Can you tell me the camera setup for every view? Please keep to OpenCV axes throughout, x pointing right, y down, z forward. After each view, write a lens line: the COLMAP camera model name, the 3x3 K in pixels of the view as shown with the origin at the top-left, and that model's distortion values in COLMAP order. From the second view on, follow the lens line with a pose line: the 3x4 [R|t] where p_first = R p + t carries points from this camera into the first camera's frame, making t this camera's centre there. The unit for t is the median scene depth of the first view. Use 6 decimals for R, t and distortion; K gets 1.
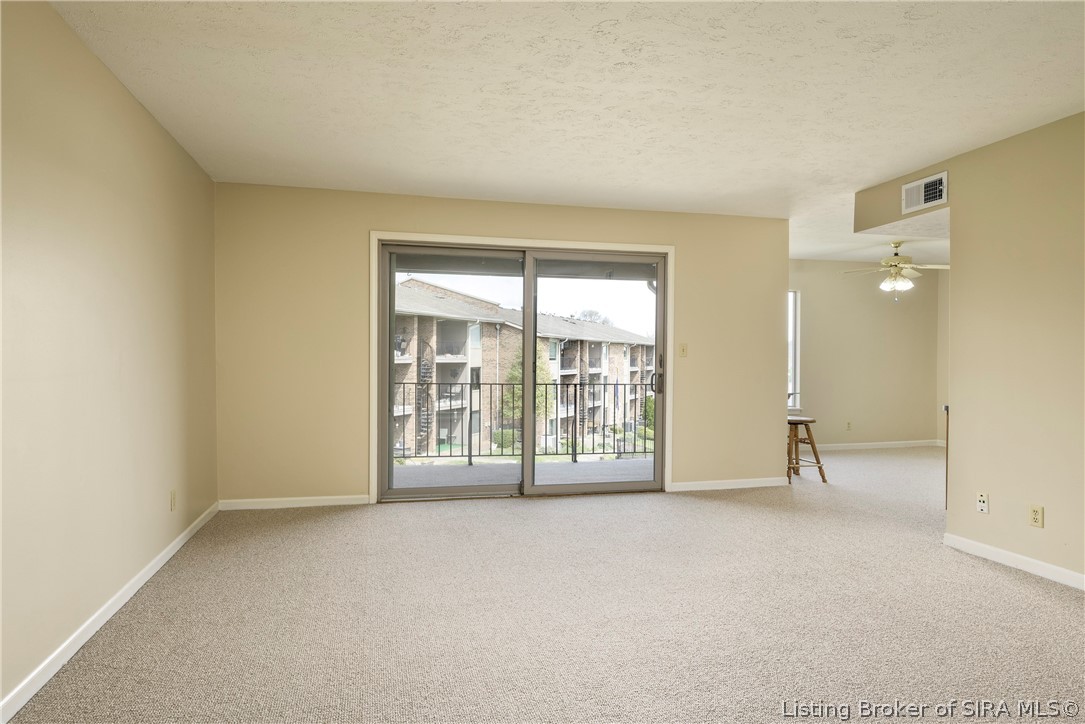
lens RADIAL K [[582.8, 0, 549.1], [0, 582.8, 367.4], [0, 0, 1]] dist [0.033236, 0.000989]
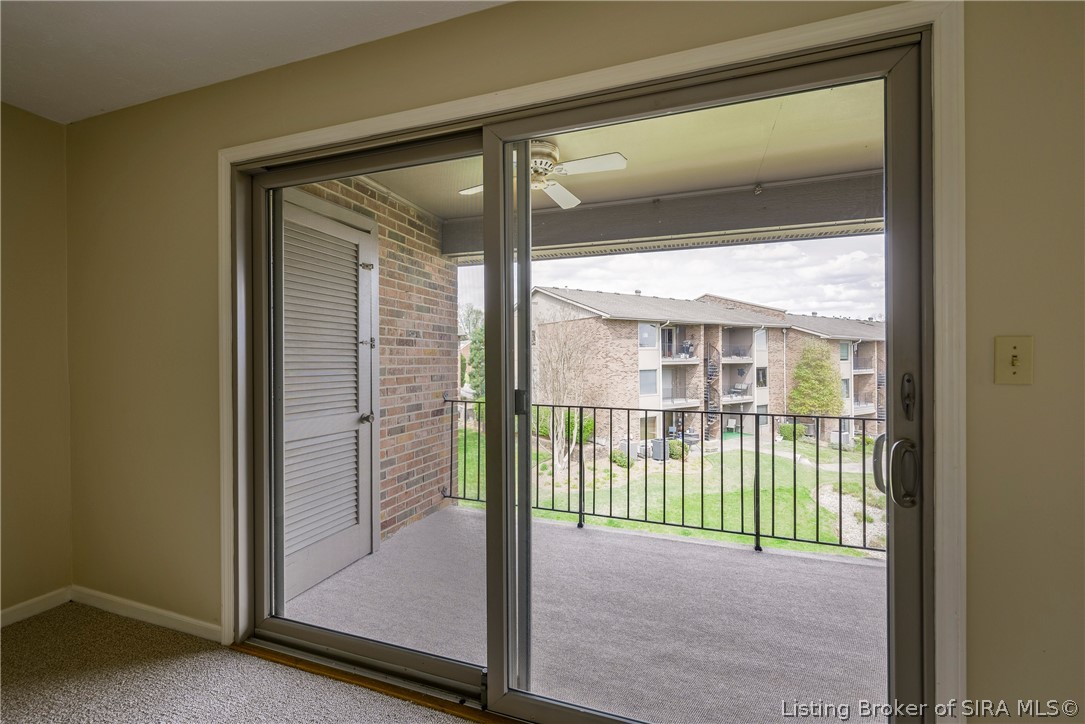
lens RADIAL K [[427.9, 0, 578.9], [0, 427.9, 359.9], [0, 0, 1]] dist [0.010822, 0.000010]
pose [[0.843369, -0.005327, -0.537309, 0.024952], [-0.001403, 0.999926, -0.012117, -0.004143], [0.537333, 0.010973, 0.843299, 0.106781]]
